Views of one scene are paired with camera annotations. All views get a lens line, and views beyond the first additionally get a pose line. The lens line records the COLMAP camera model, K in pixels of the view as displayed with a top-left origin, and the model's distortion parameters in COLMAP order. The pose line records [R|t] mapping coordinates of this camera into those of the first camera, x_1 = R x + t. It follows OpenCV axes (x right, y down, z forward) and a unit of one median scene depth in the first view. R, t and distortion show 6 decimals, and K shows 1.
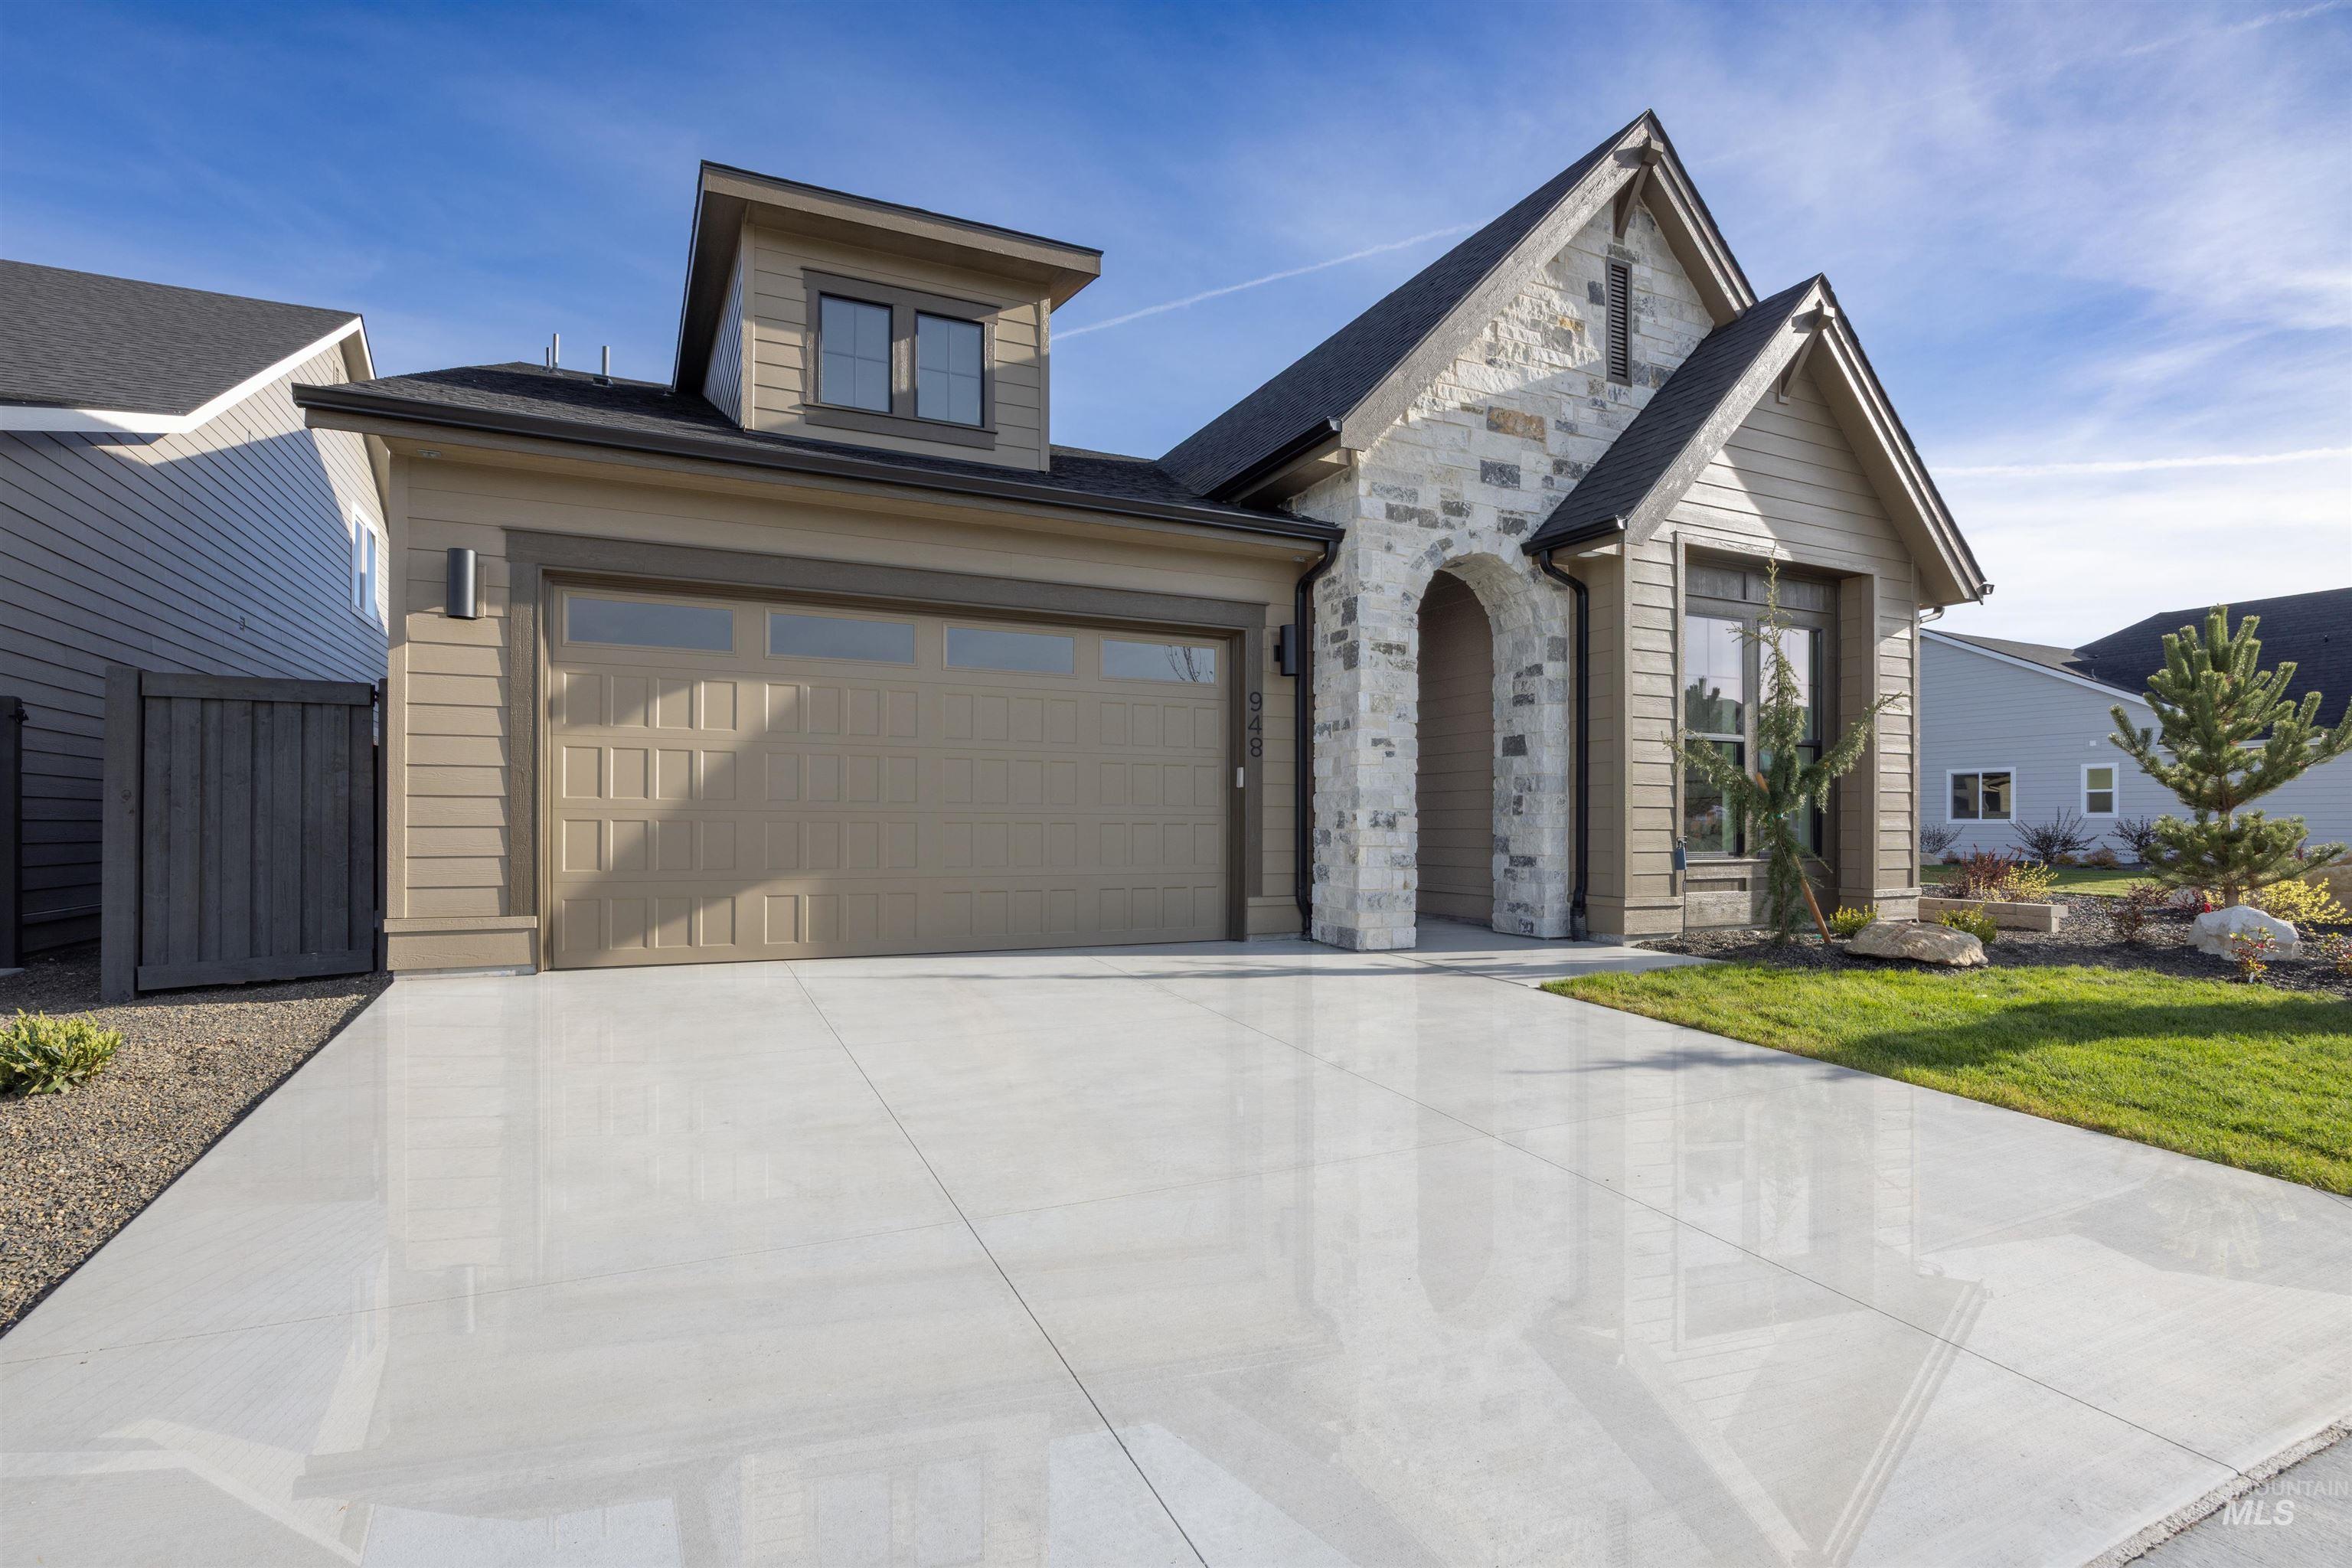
lens RADIAL K [[1066.2, 0, 1118.8], [0, 1066.2, 822.7], [0, 0, 1]] dist [-0.016135, 0.000003]
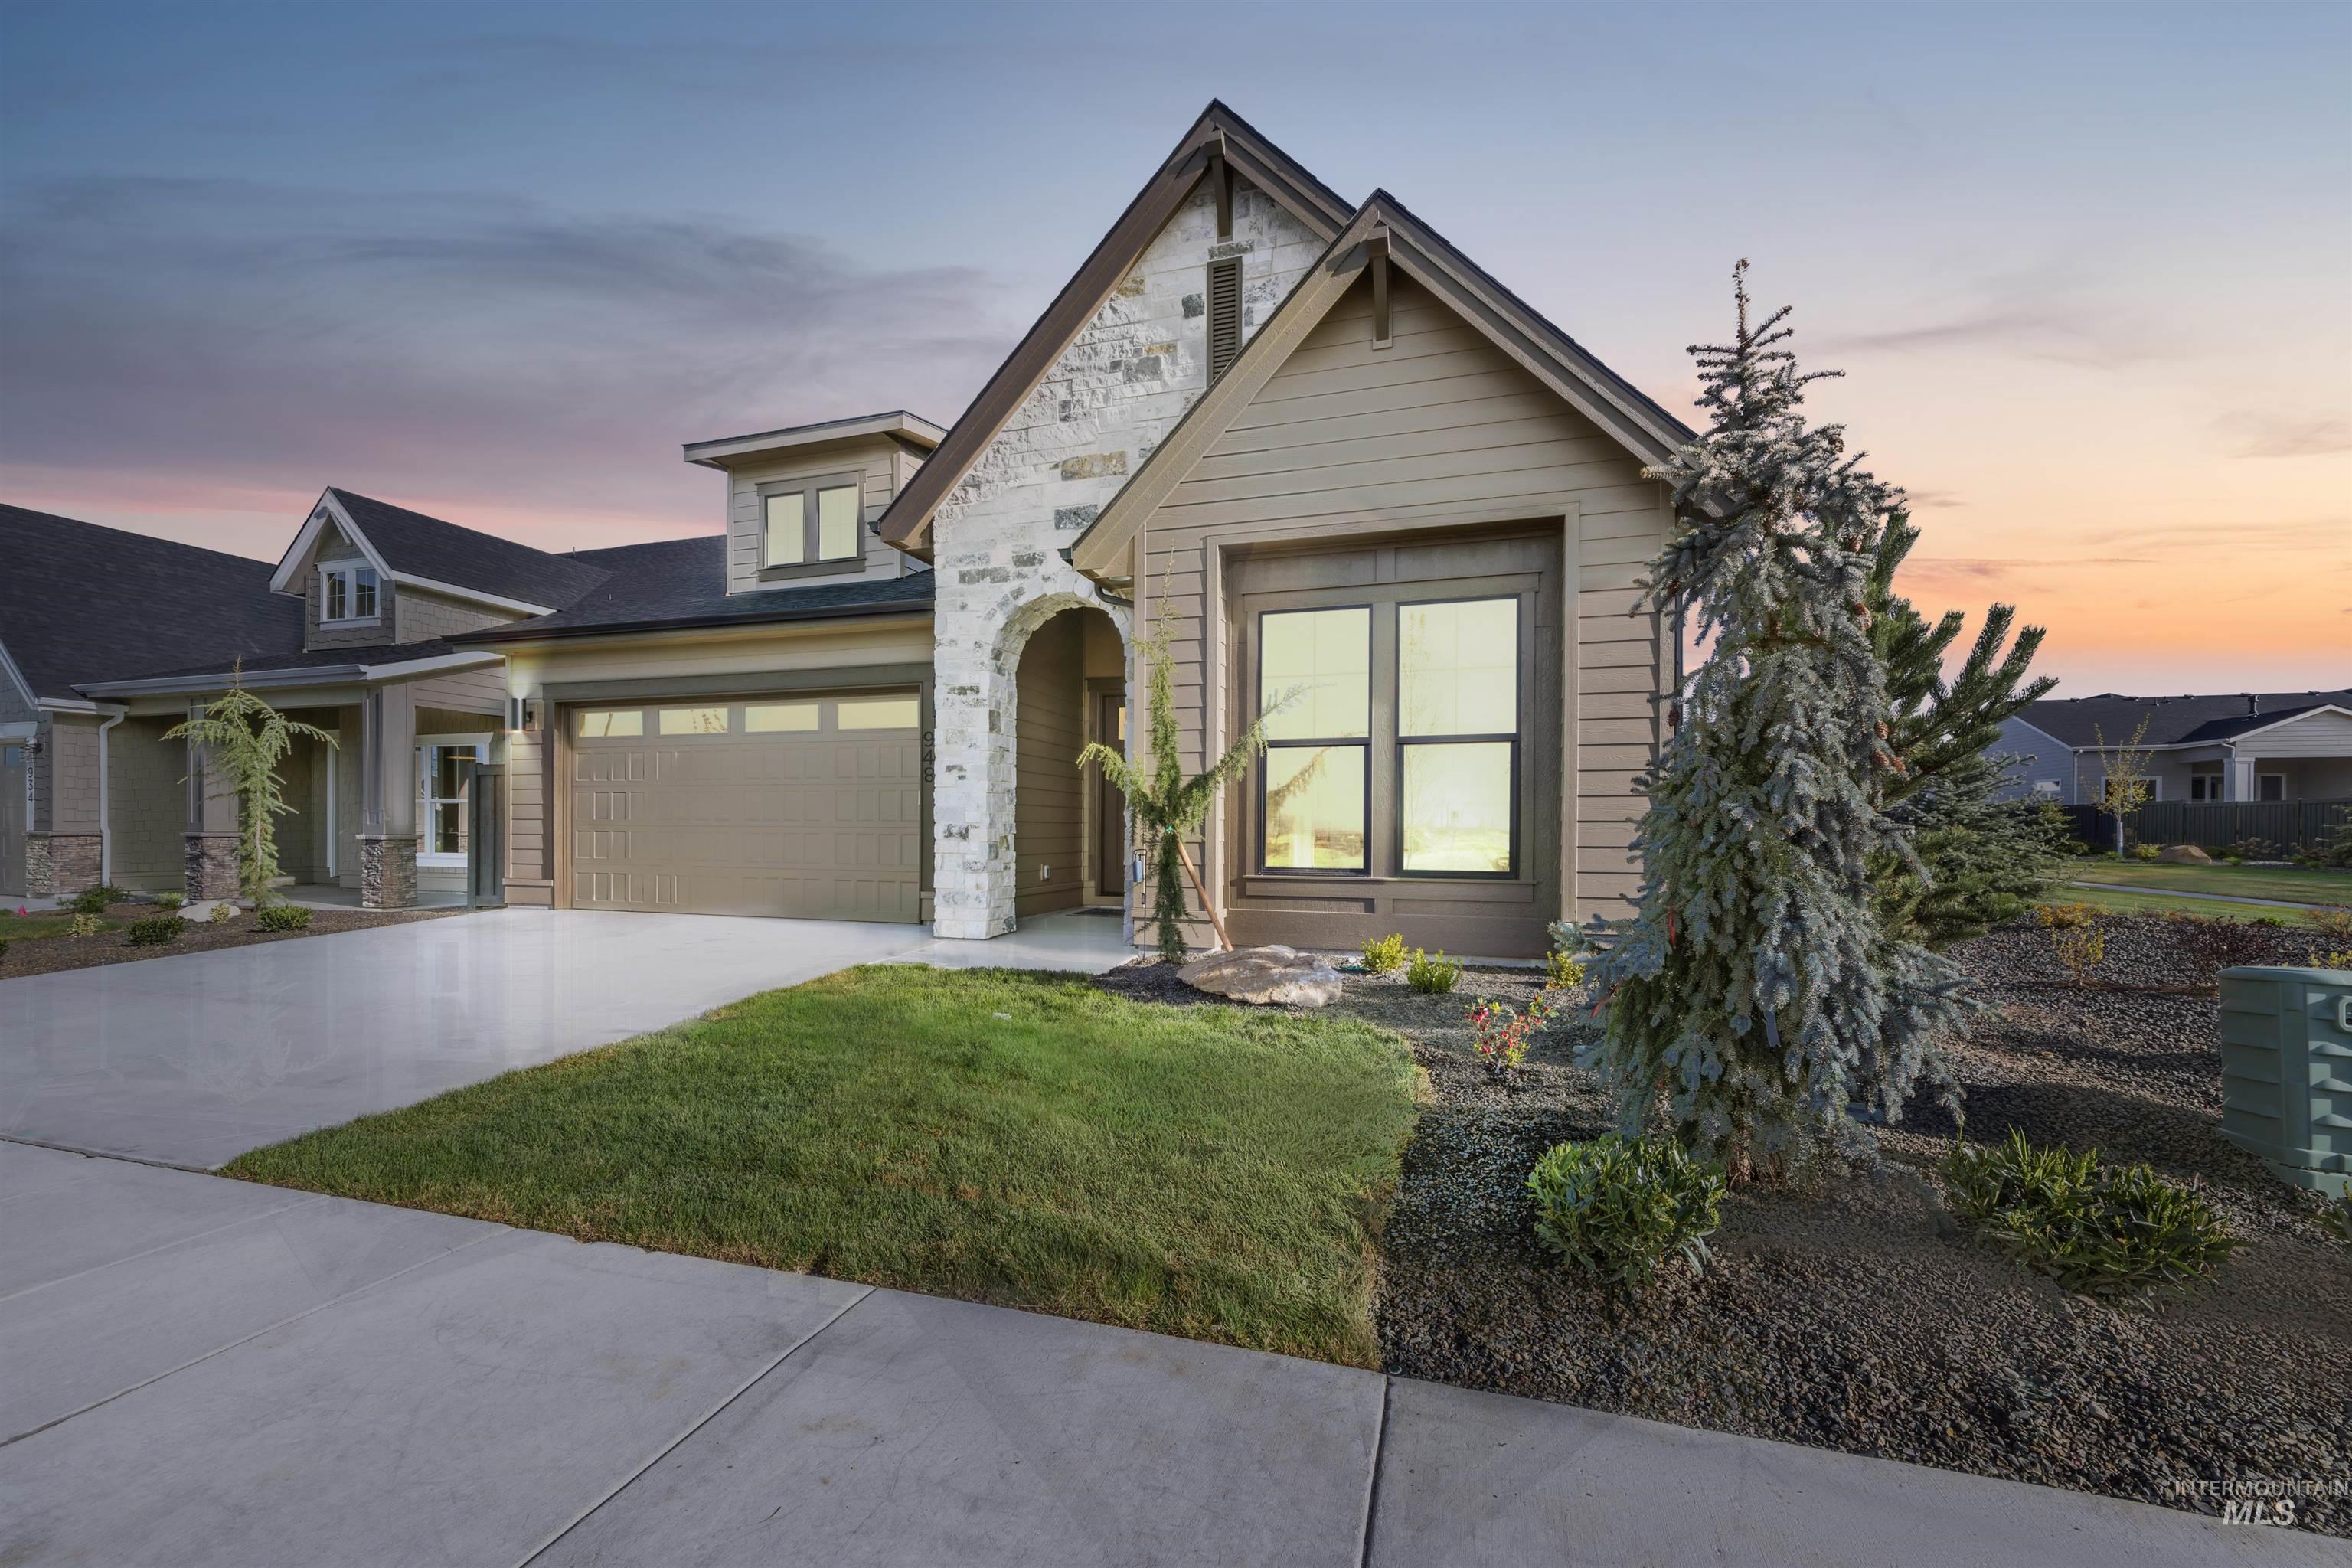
lens RADIAL K [[976.9, 0, 1153.1], [0, 976.9, 832.1], [0, 0, 1]] dist [0.000173, 0.000030]
pose [[0.739639, 0.003315, -0.672996, 1.110905], [-0.001612, 0.999994, 0.003154, -0.005881], [0.673002, -0.001248, 0.739639, 0.308758]]
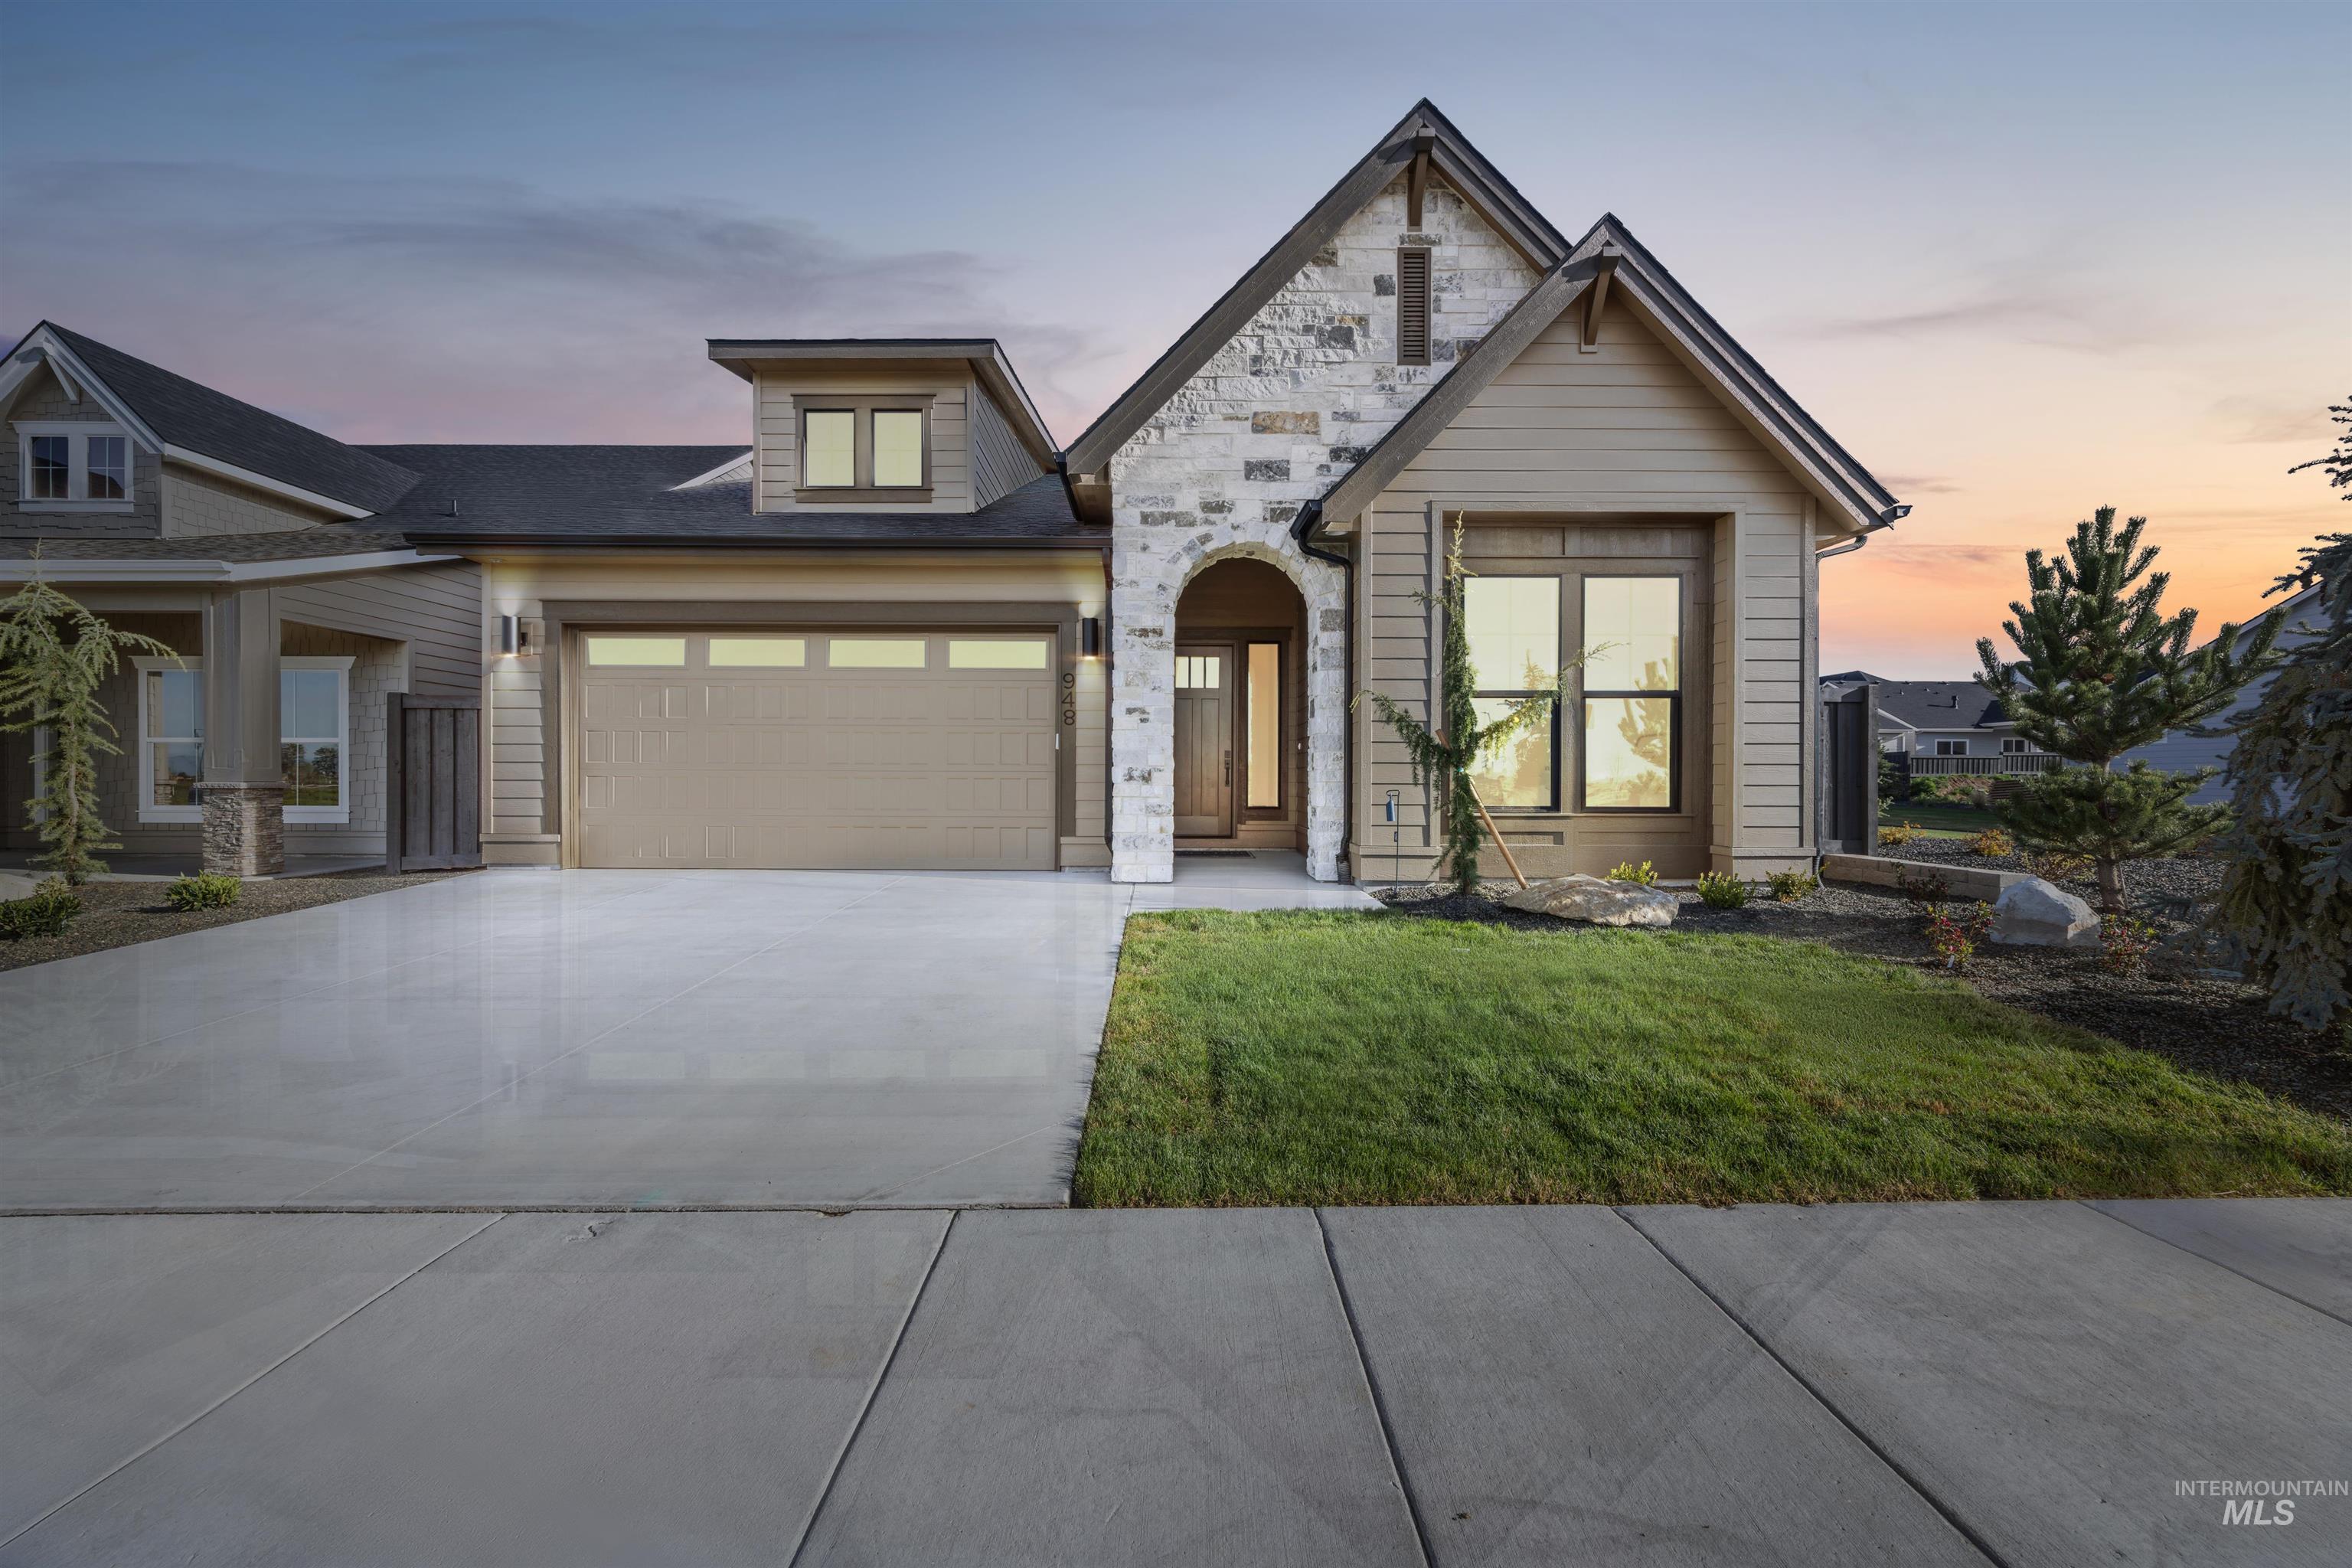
lens RADIAL K [[899.8, 0, 1176.0], [0, 899.8, 784.0], [0, 0, 1]] dist [-0.000702, -0.000084]
pose [[0.916225, 0.001960, -0.400660, 0.662885], [0.000671, 0.999979, 0.006427, 0.000987], [0.400664, -0.006158, 0.916204, 0.078495]]
